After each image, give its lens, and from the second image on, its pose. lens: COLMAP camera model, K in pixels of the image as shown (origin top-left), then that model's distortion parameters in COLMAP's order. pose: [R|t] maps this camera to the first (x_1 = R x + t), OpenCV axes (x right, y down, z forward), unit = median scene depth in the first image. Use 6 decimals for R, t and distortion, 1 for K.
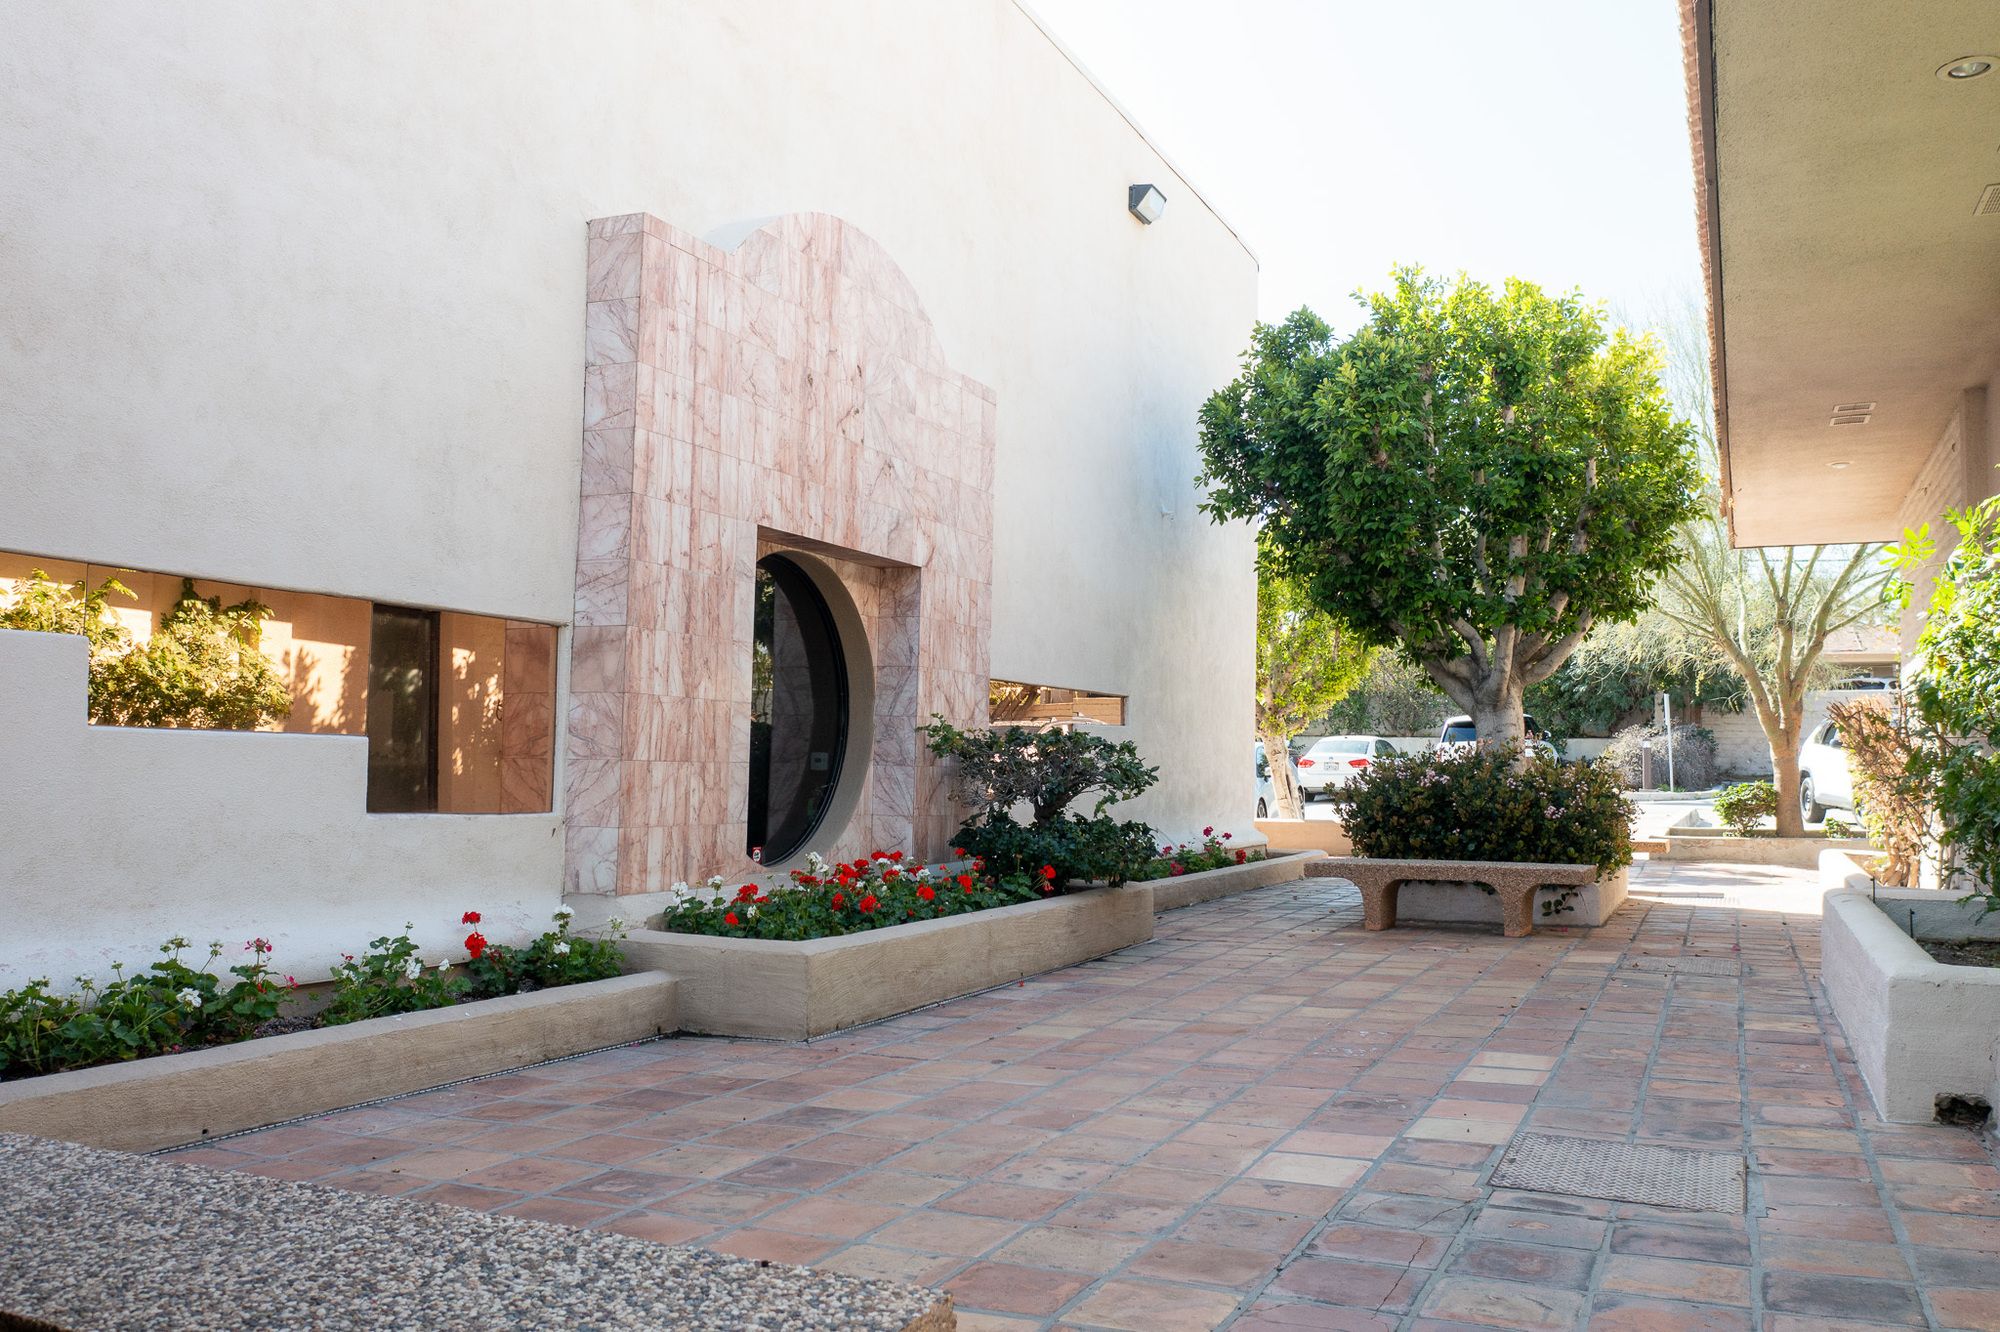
lens RADIAL K [[1618.7, 0, 1005.9], [0, 1618.7, 656.9], [0, 0, 1]] dist [-0.005833, -0.006226]
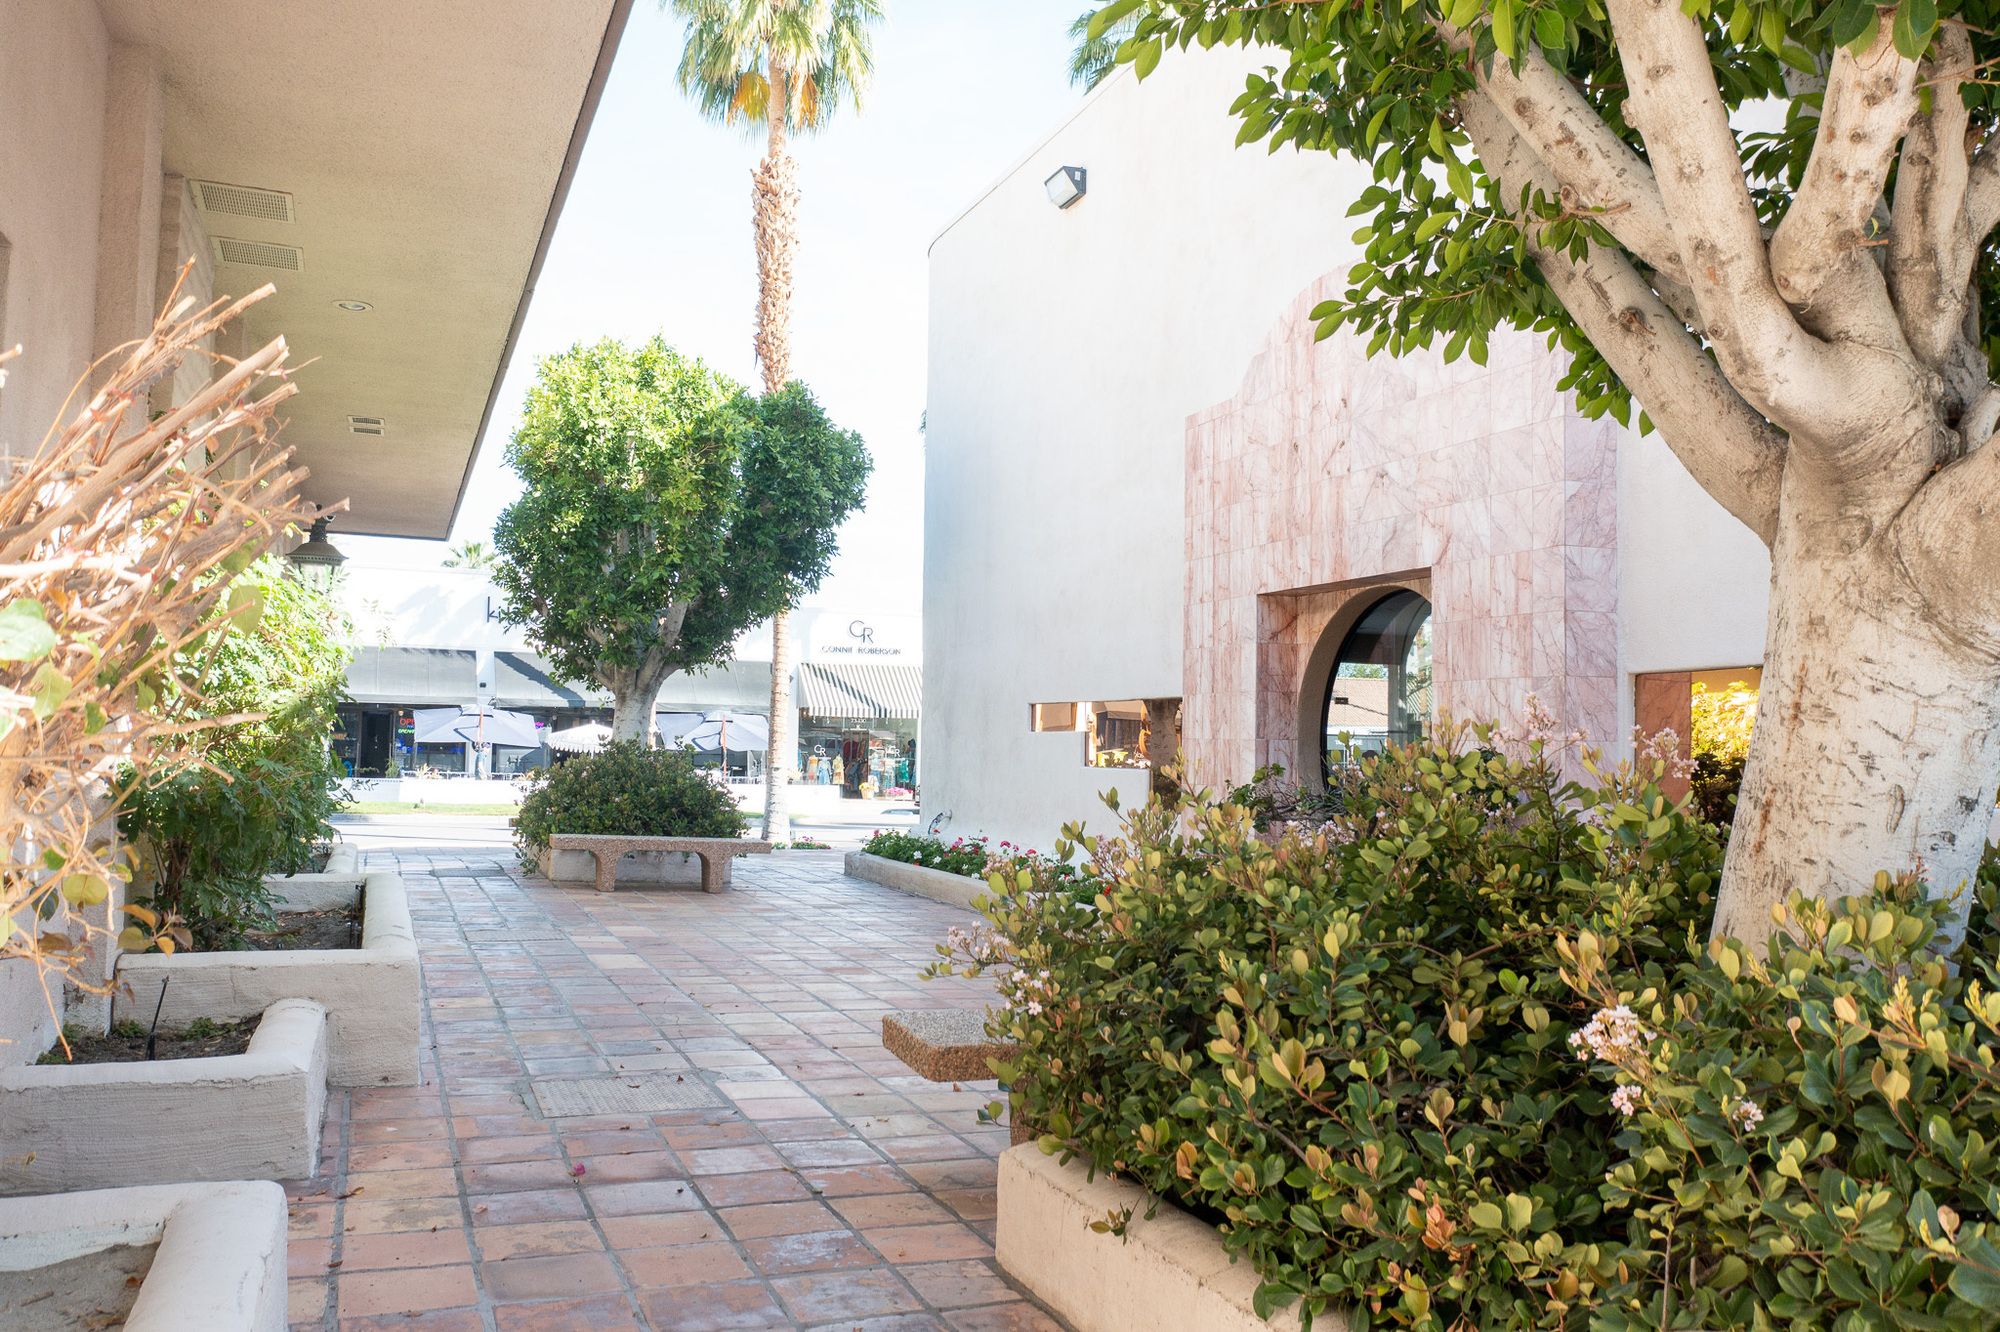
lens RADIAL K [[1618.7, 0, 1005.9], [0, 1618.7, 656.9], [0, 0, 1]] dist [-0.005833, -0.006226]
pose [[-0.695017, -0.070366, -0.715542, 0.814616], [0.019066, 0.993046, -0.116175, 0.099612], [0.718741, -0.094386, -0.688842, 1.624192]]
